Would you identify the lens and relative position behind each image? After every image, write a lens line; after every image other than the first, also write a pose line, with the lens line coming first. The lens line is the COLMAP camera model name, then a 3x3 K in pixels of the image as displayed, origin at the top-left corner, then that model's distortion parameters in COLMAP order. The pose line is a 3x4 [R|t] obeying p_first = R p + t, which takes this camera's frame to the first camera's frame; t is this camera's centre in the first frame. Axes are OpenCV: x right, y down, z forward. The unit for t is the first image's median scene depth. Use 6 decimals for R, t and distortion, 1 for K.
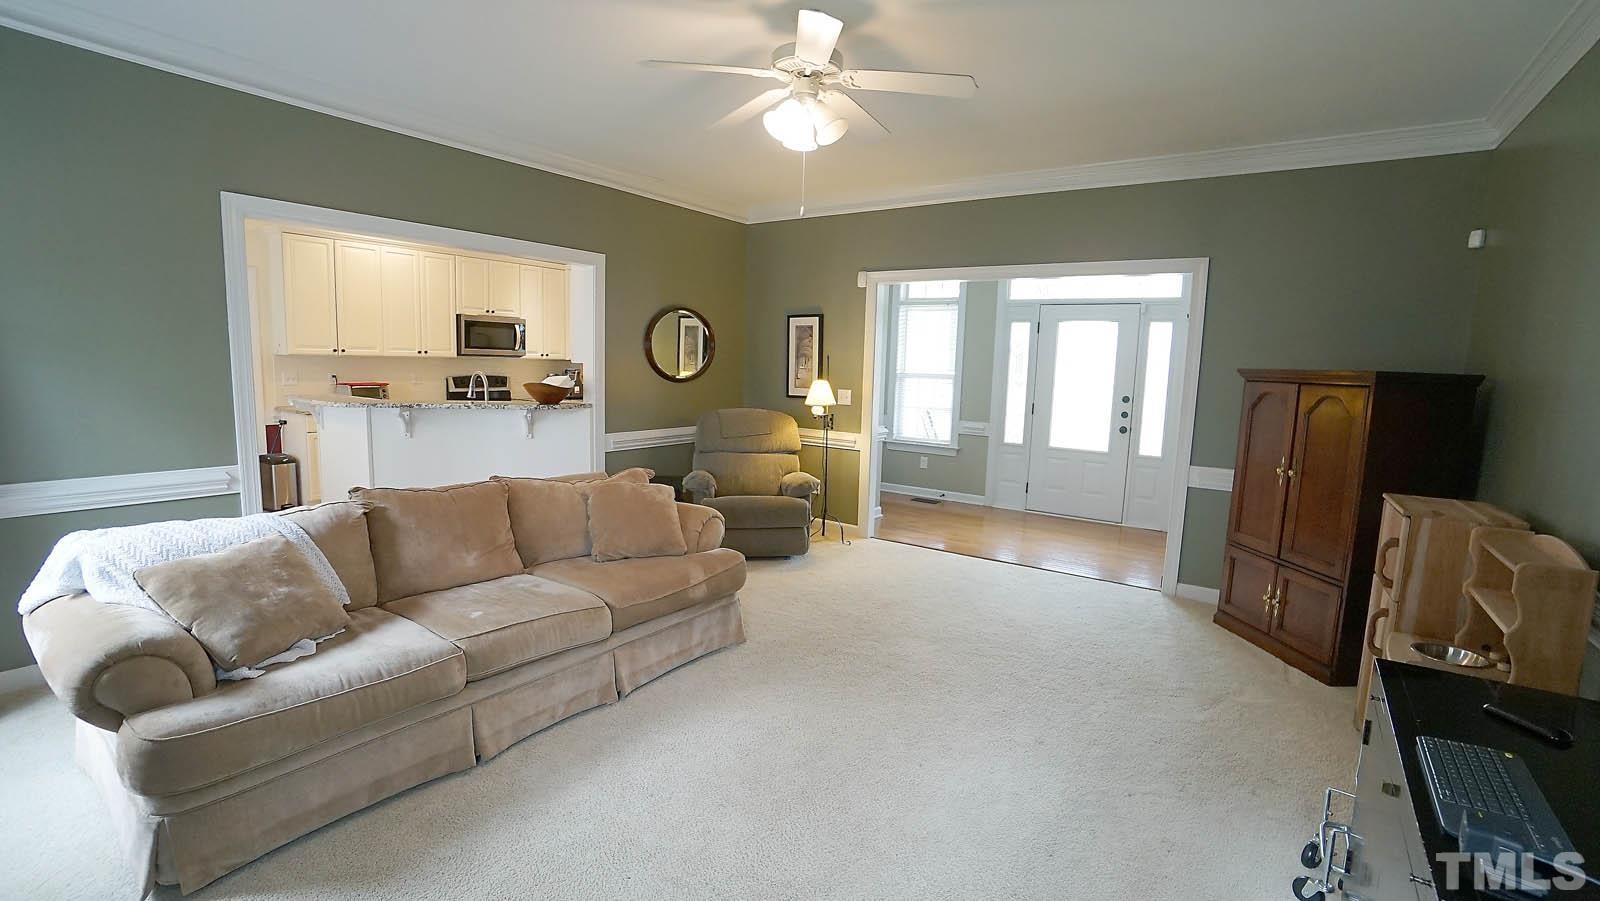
lens RADIAL K [[708.1, 0, 792.1], [0, 708.1, 455.2], [0, 0, 1]] dist [-0.066757, 0.025089]
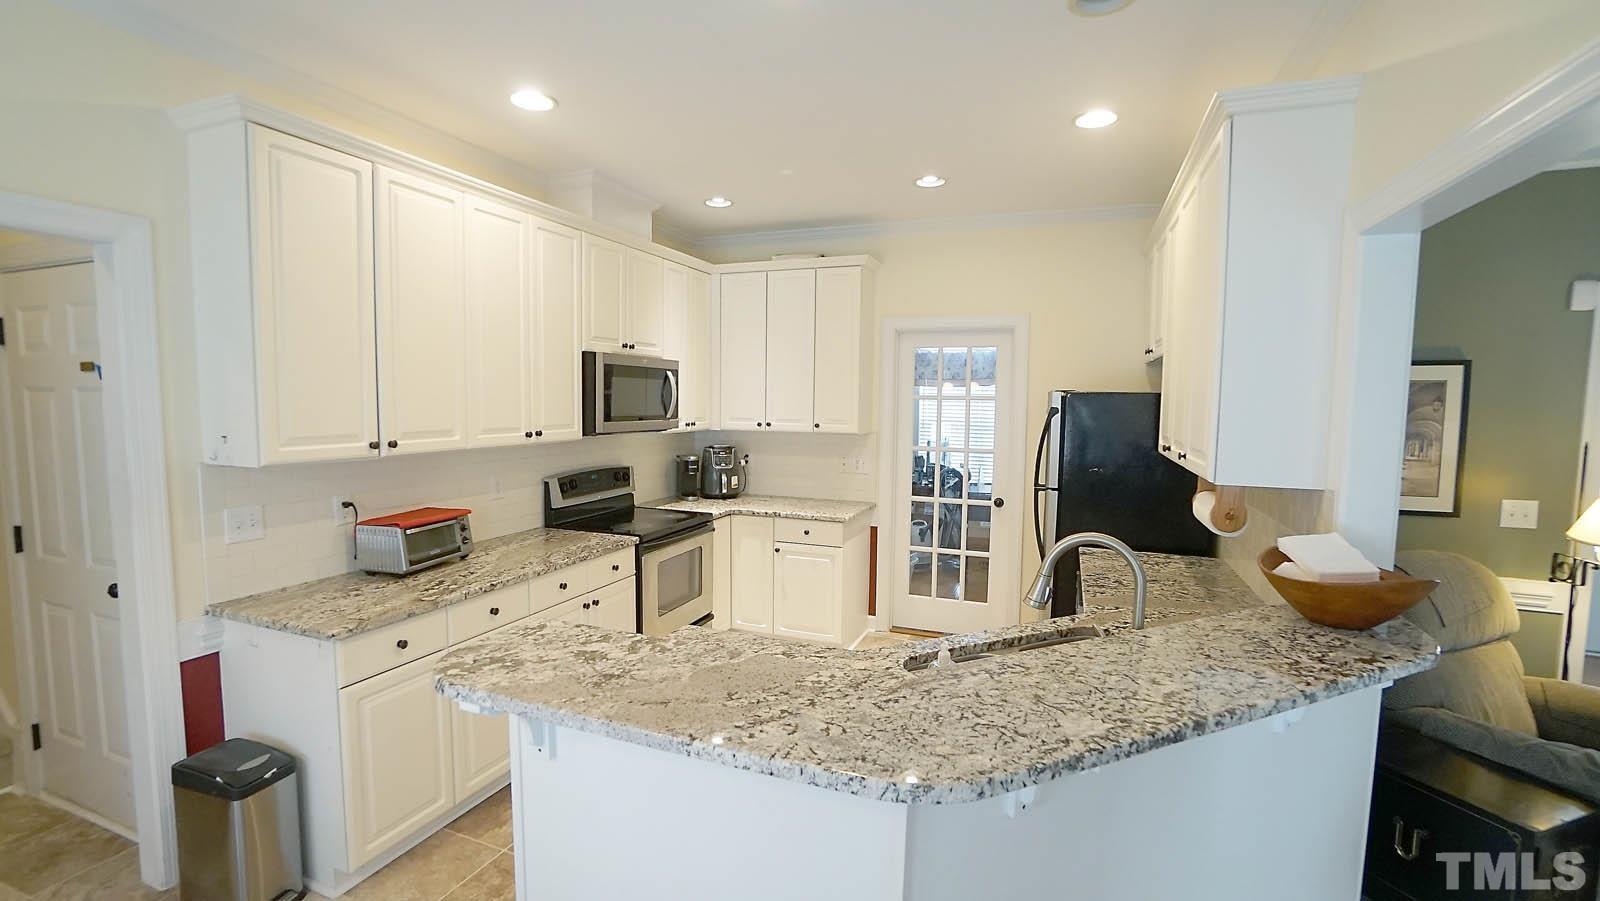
lens RADIAL K [[708.1, 0, 792.1], [0, 708.1, 455.2], [0, 0, 1]] dist [-0.066757, 0.025089]
pose [[0.969735, -0.037733, 0.241226, -0.479714], [0.048259, 0.998116, -0.037879, -0.108972], [-0.239342, 0.048374, 0.969729, 0.512480]]
